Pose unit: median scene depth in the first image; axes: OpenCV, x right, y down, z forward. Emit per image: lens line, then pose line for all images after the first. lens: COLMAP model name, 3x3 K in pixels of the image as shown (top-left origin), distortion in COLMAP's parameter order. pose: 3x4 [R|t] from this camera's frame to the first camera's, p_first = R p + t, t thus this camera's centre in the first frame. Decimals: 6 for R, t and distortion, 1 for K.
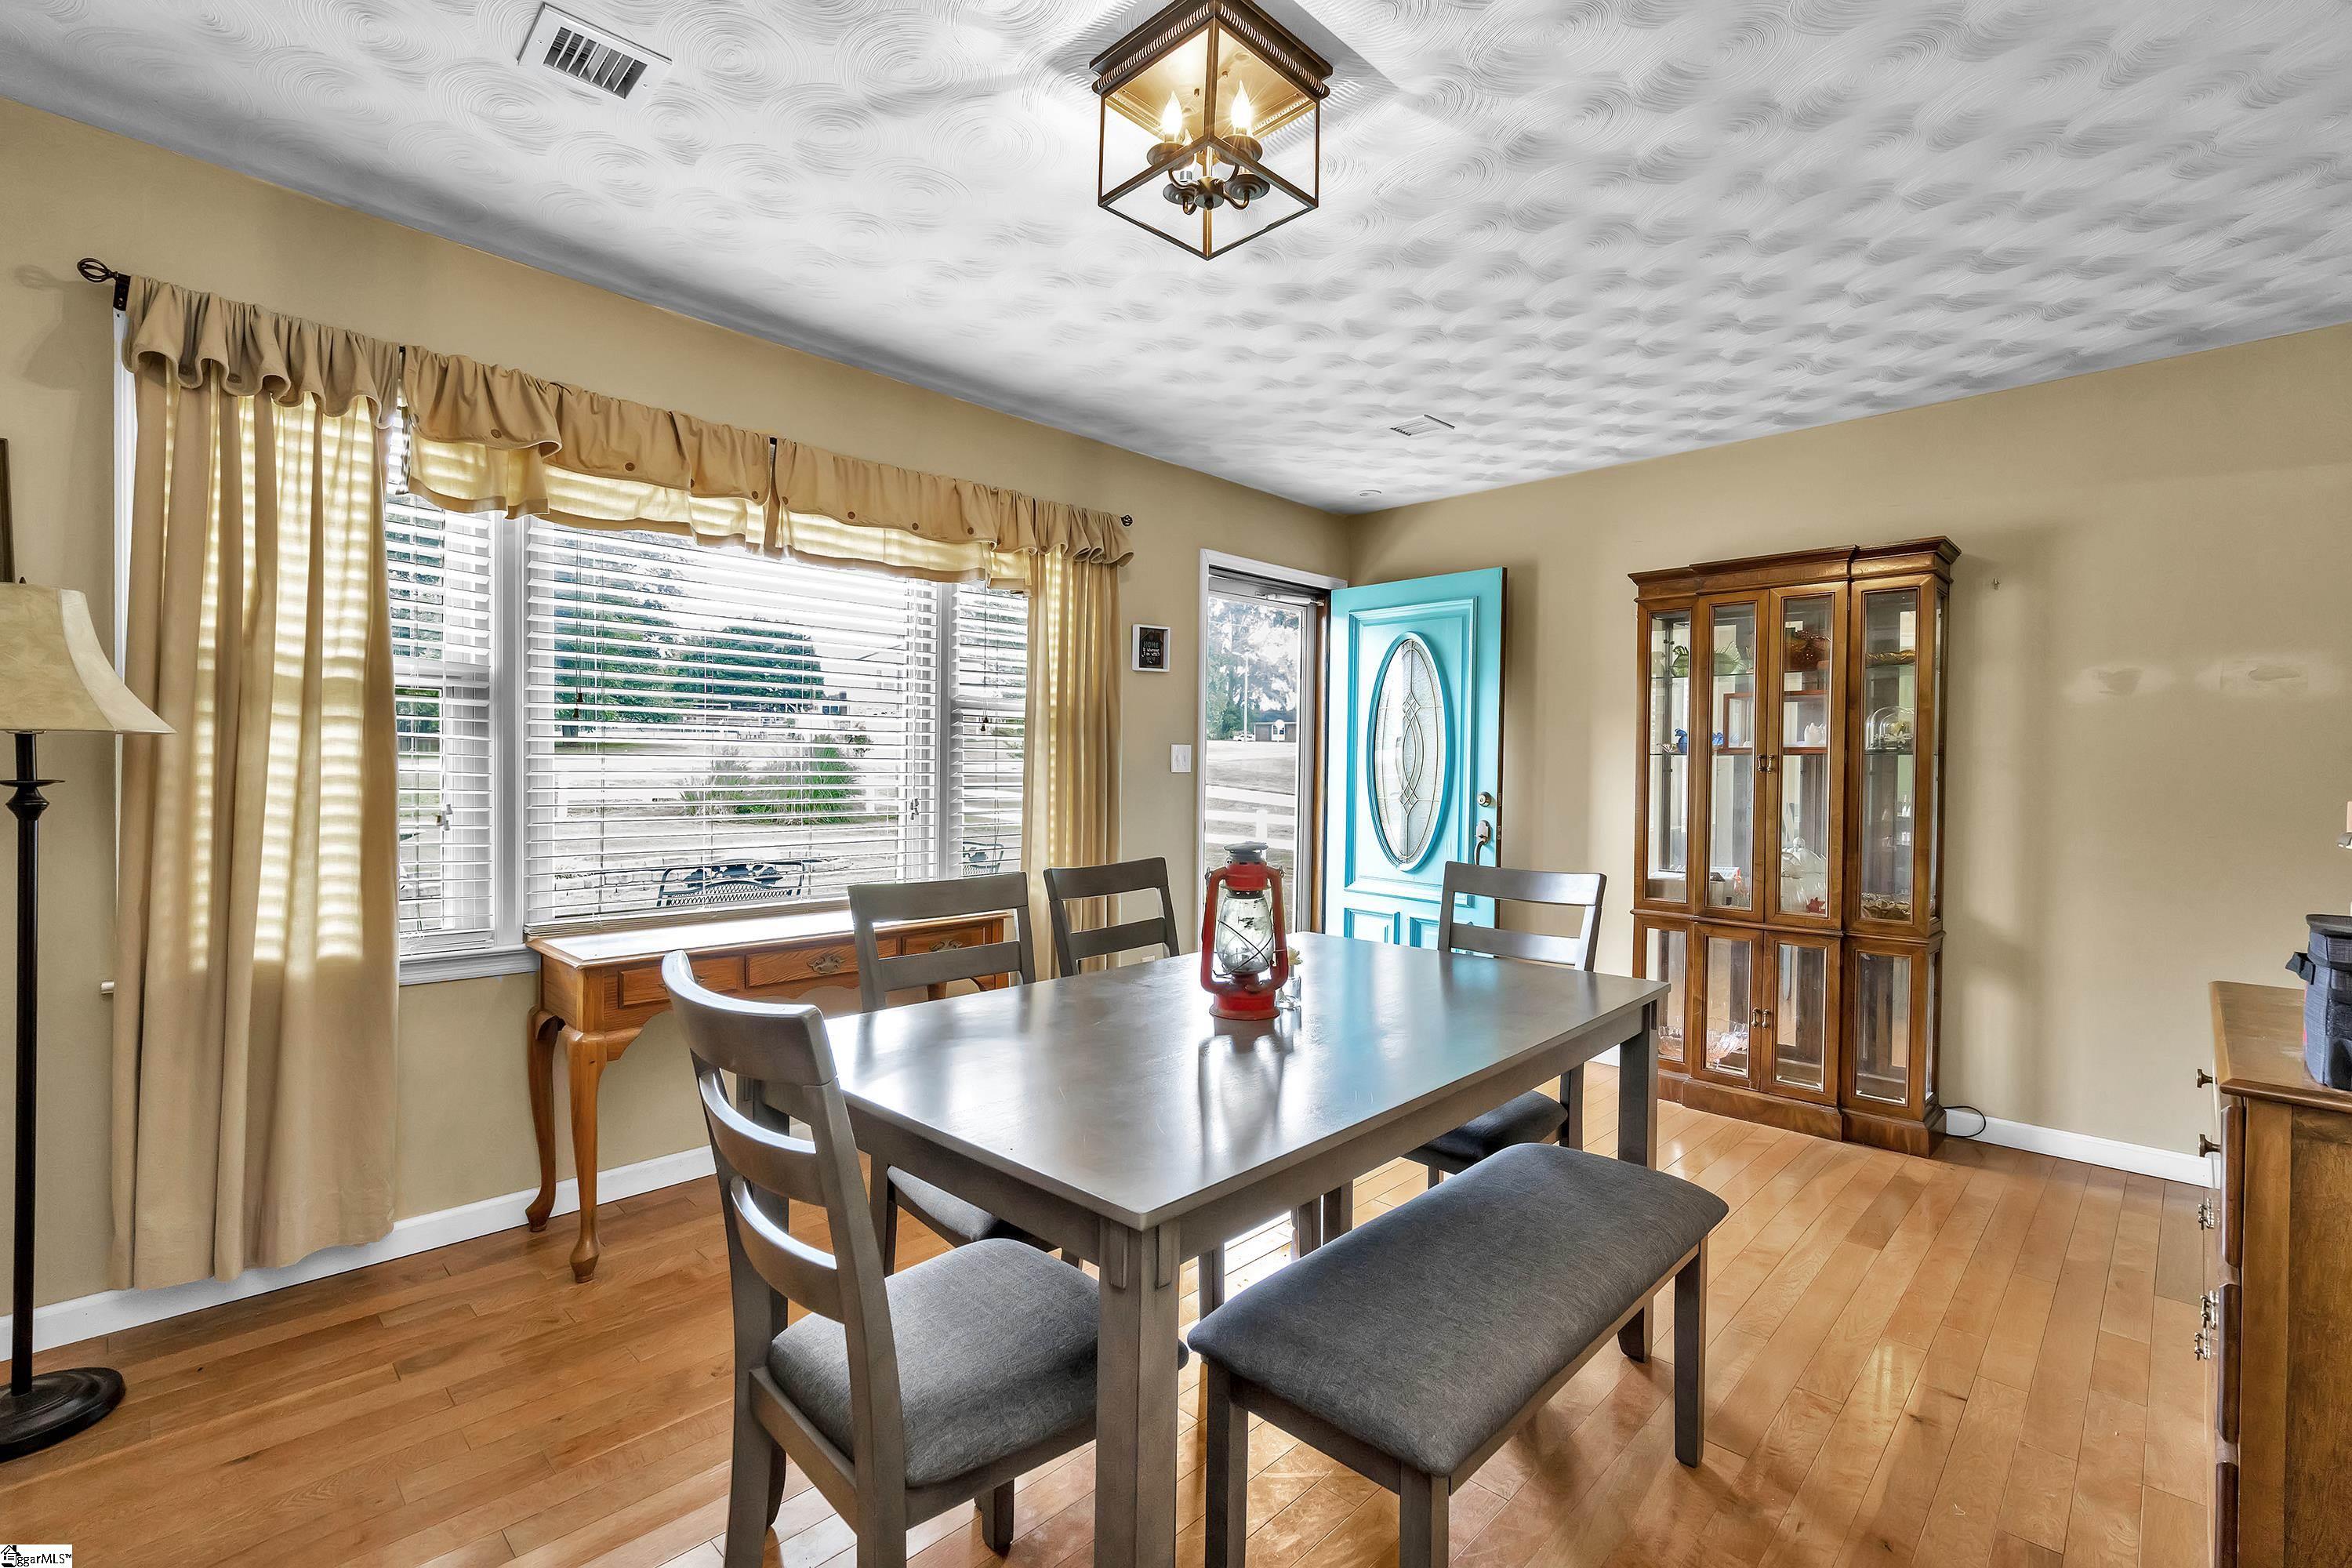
lens RADIAL K [[1052.1, 0, 1168.7], [0, 1052.1, 778.5], [0, 0, 1]] dist [0.000162, -0.000518]
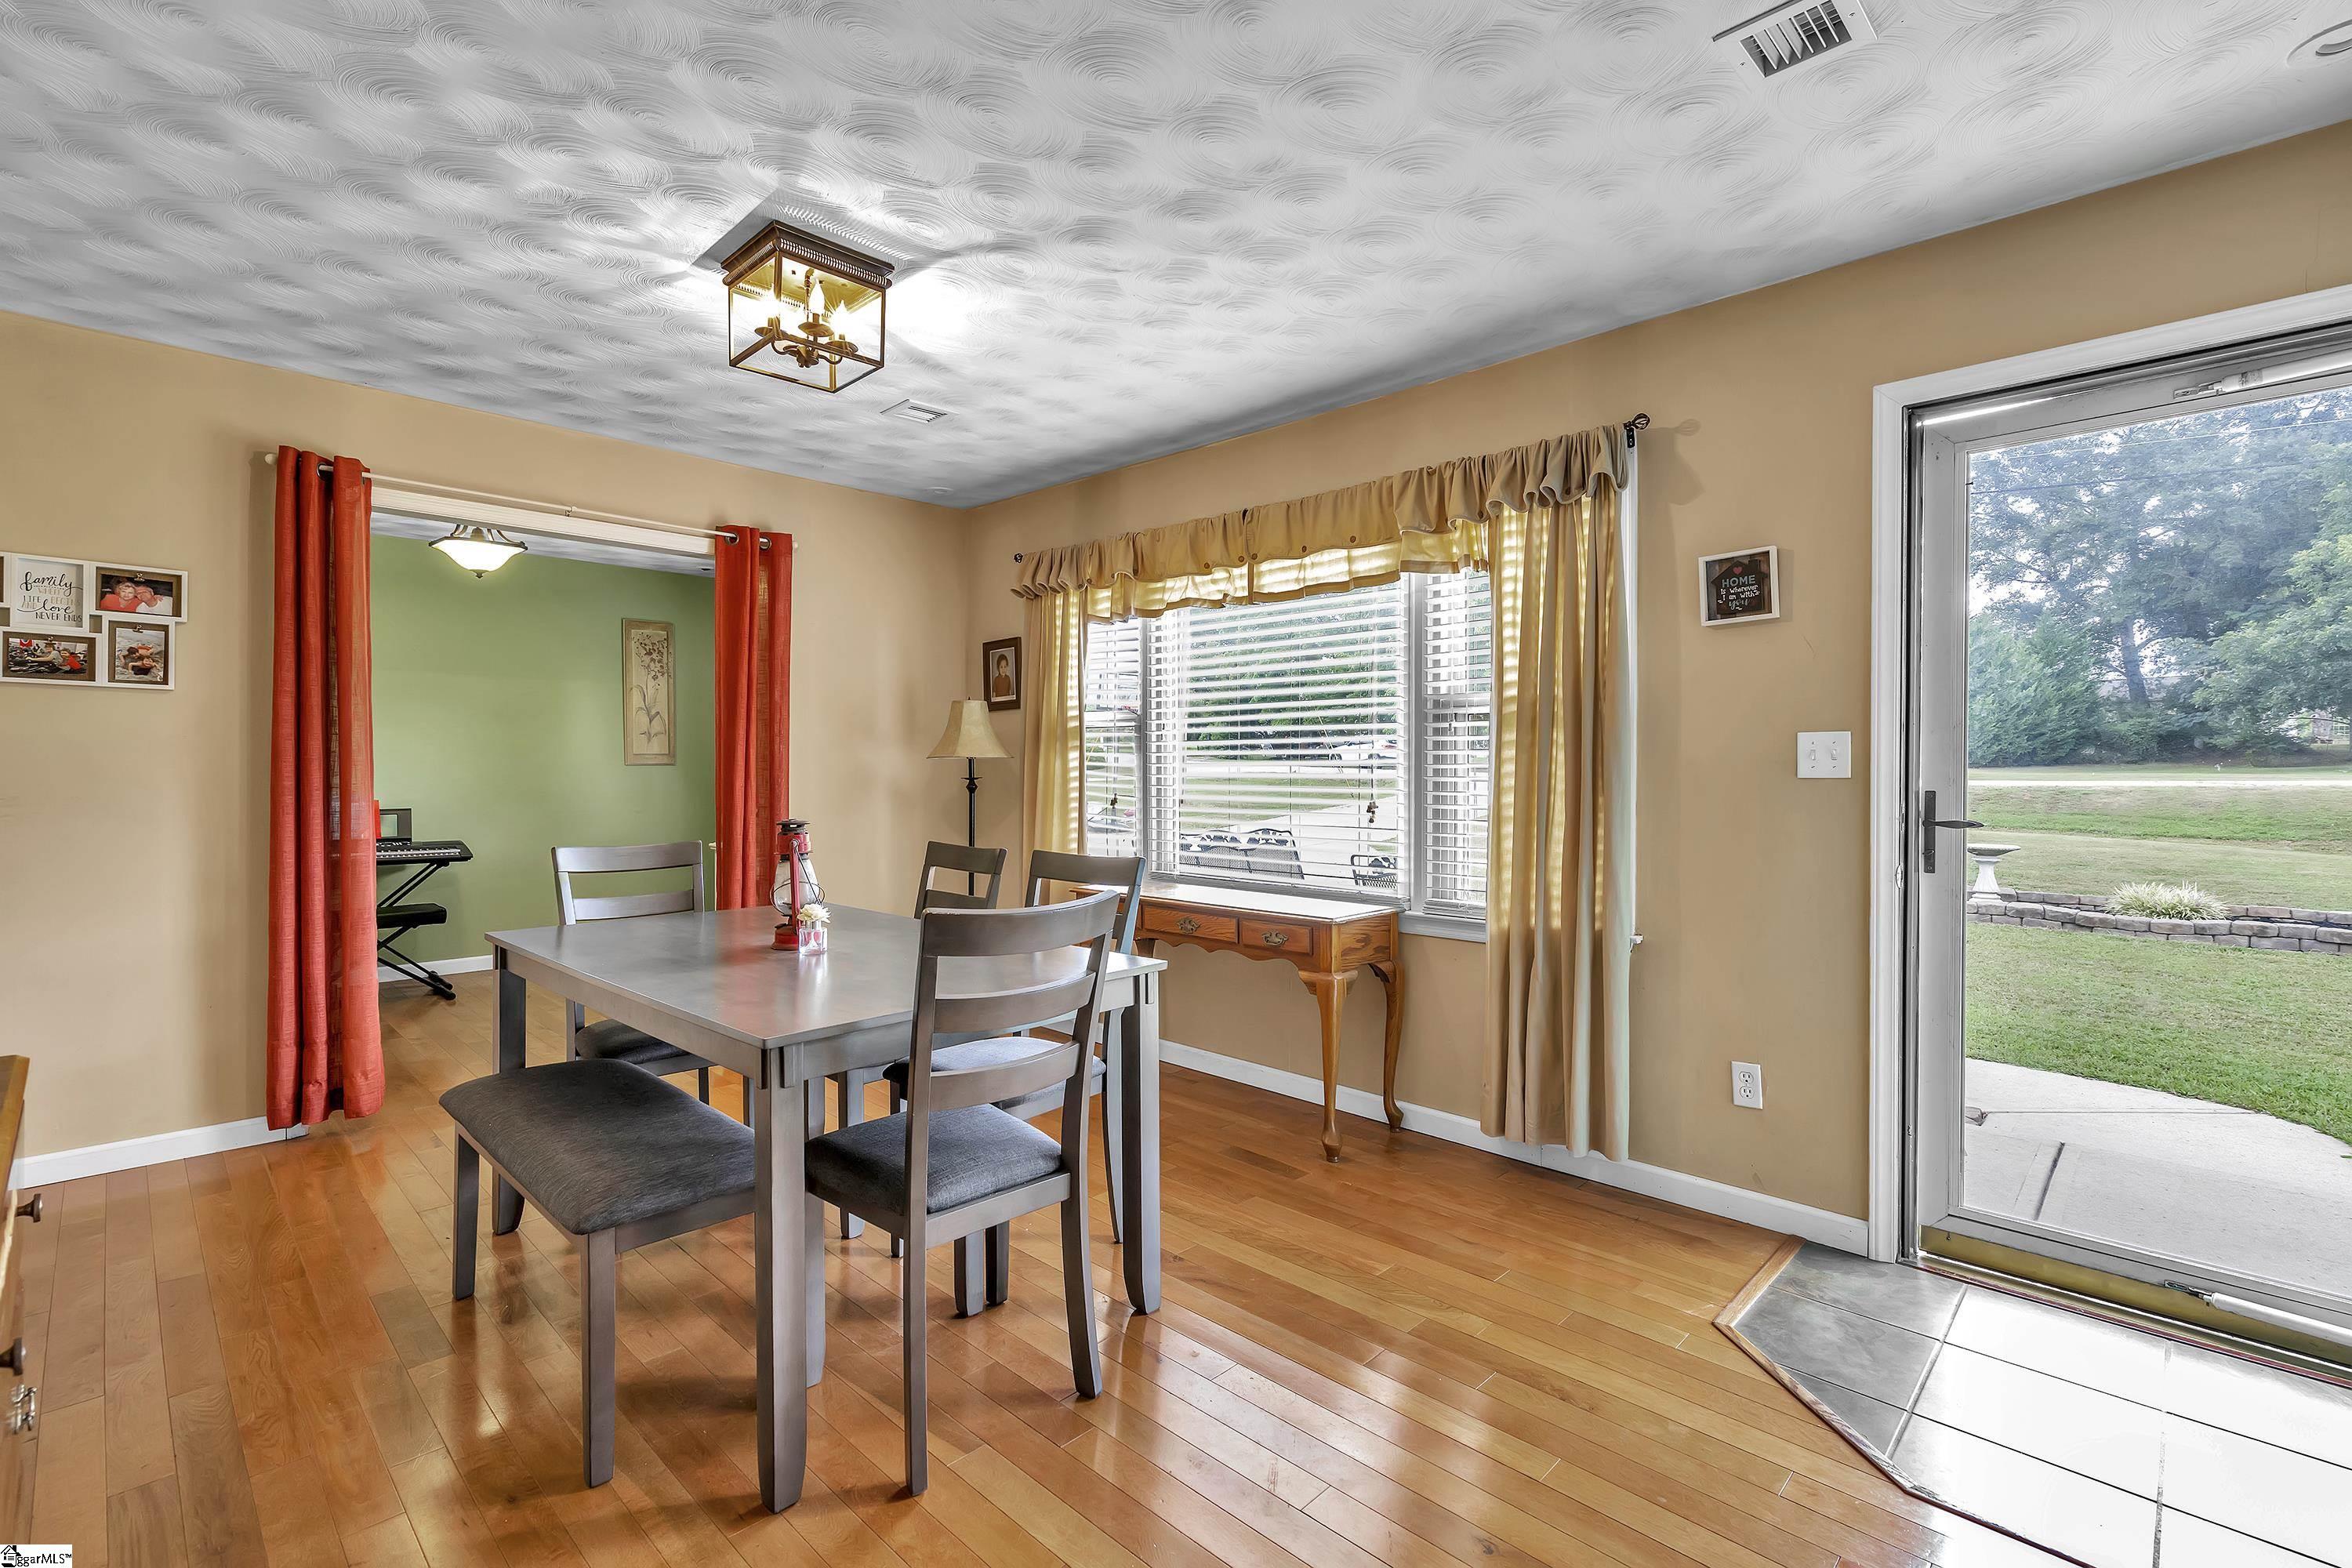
lens RADIAL K [[1052.1, 0, 1179.8], [0, 1052.1, 777.1], [0, 0, 1]] dist [0.000162, -0.000518]
pose [[0.009367, 0.002737, -0.999952, 0.789087], [-0.009059, 0.999955, 0.002653, -0.005604], [0.999915, 0.009034, 0.009391, 0.811026]]
